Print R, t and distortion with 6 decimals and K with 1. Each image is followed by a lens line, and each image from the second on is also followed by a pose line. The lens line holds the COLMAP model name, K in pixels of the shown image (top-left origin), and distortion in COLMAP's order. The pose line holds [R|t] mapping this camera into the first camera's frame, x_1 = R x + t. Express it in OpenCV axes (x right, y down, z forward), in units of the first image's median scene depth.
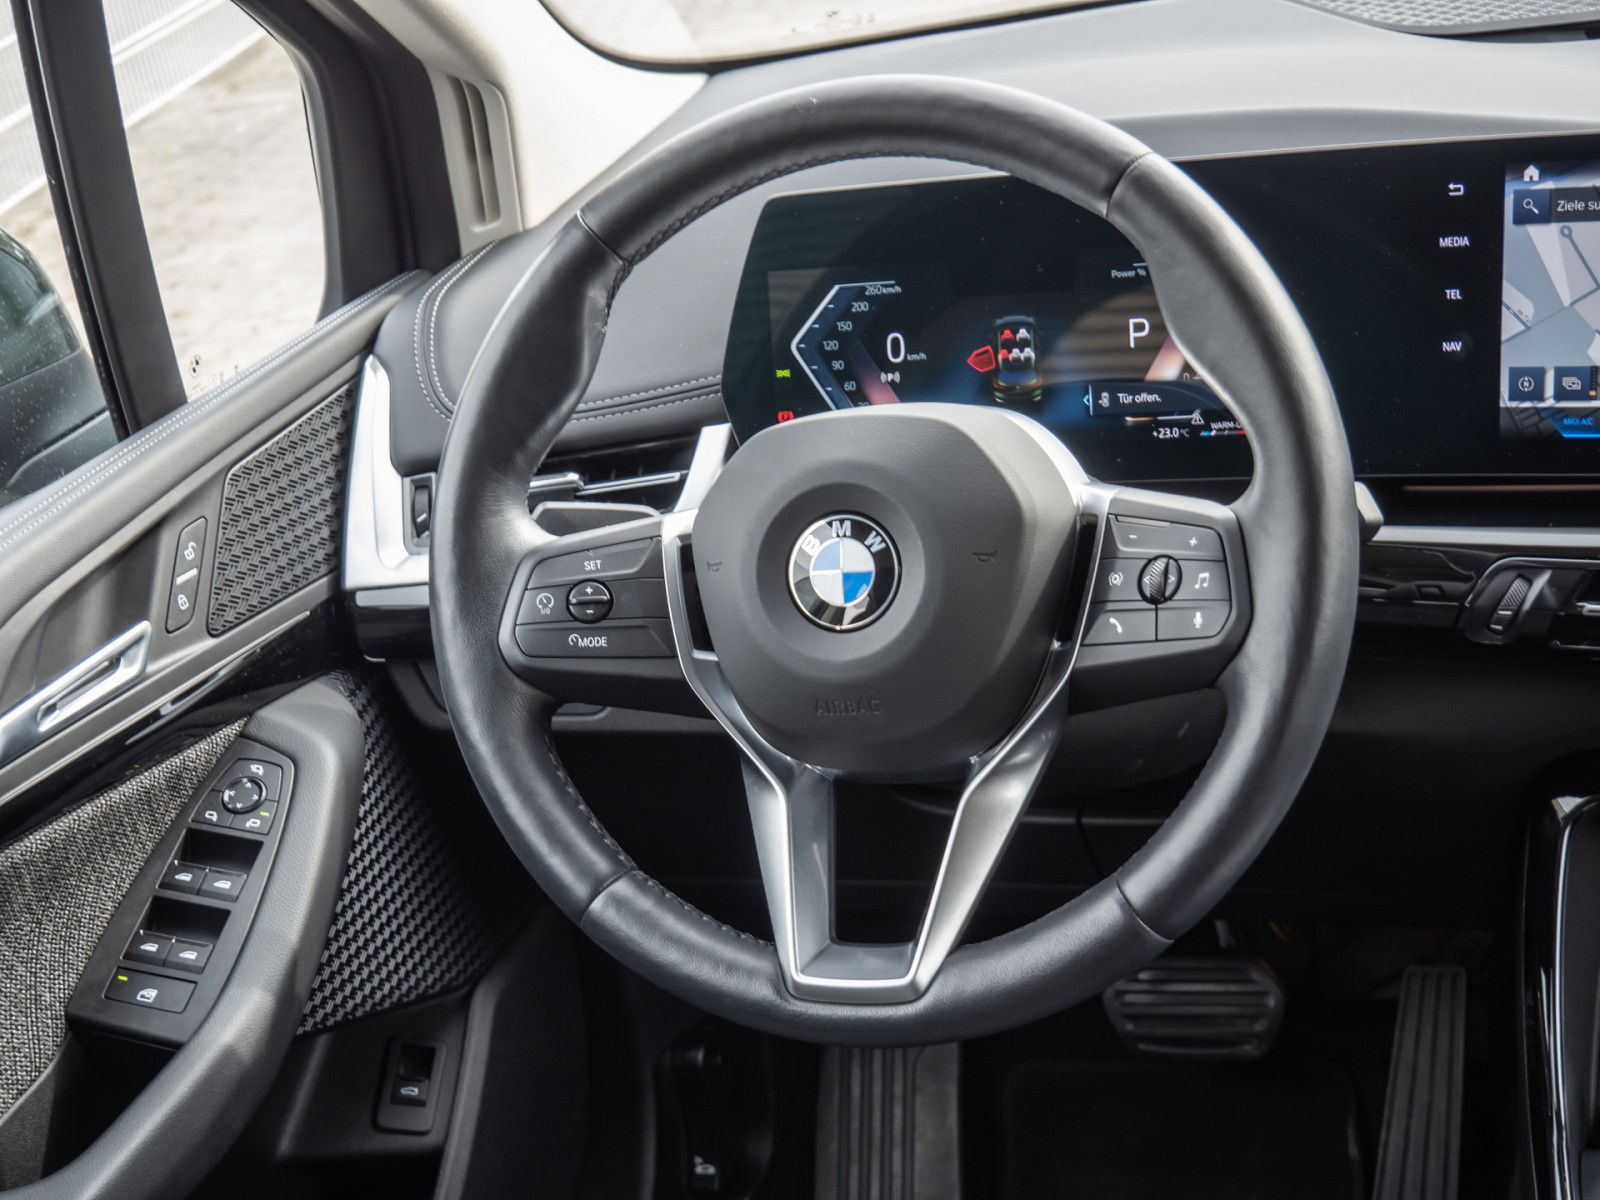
lens RADIAL K [[2309.2, 0, 800.0], [0, 2309.2, 600.0], [0, 0, 1]] dist [0.005171, 0.104207]
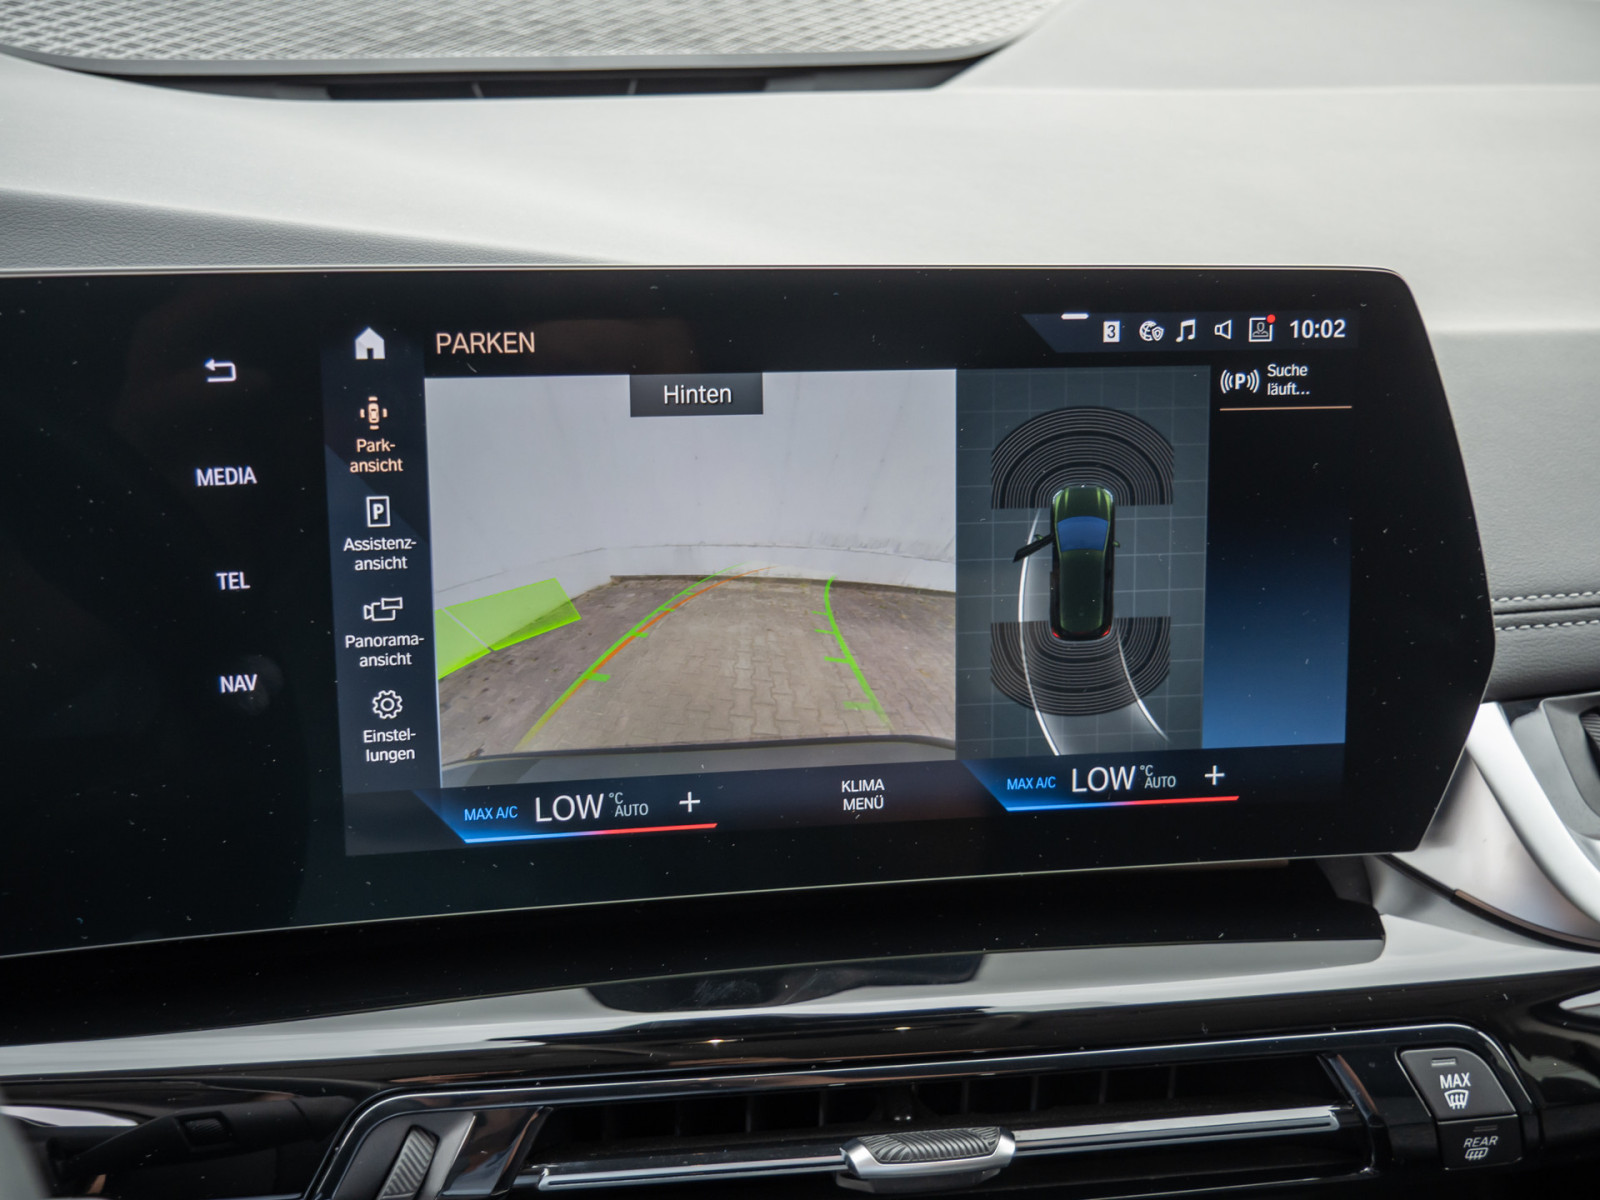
lens RADIAL K [[1897.1, 0, 804.1], [0, 1897.1, 631.4], [0, 0, 1]] dist [-0.018283, 0.162112]
pose [[0.802159, -0.086872, 0.590757, 0.139639], [0.072404, 0.996211, 0.048181, -0.132736], [-0.592705, 0.004125, 0.805409, 0.601117]]
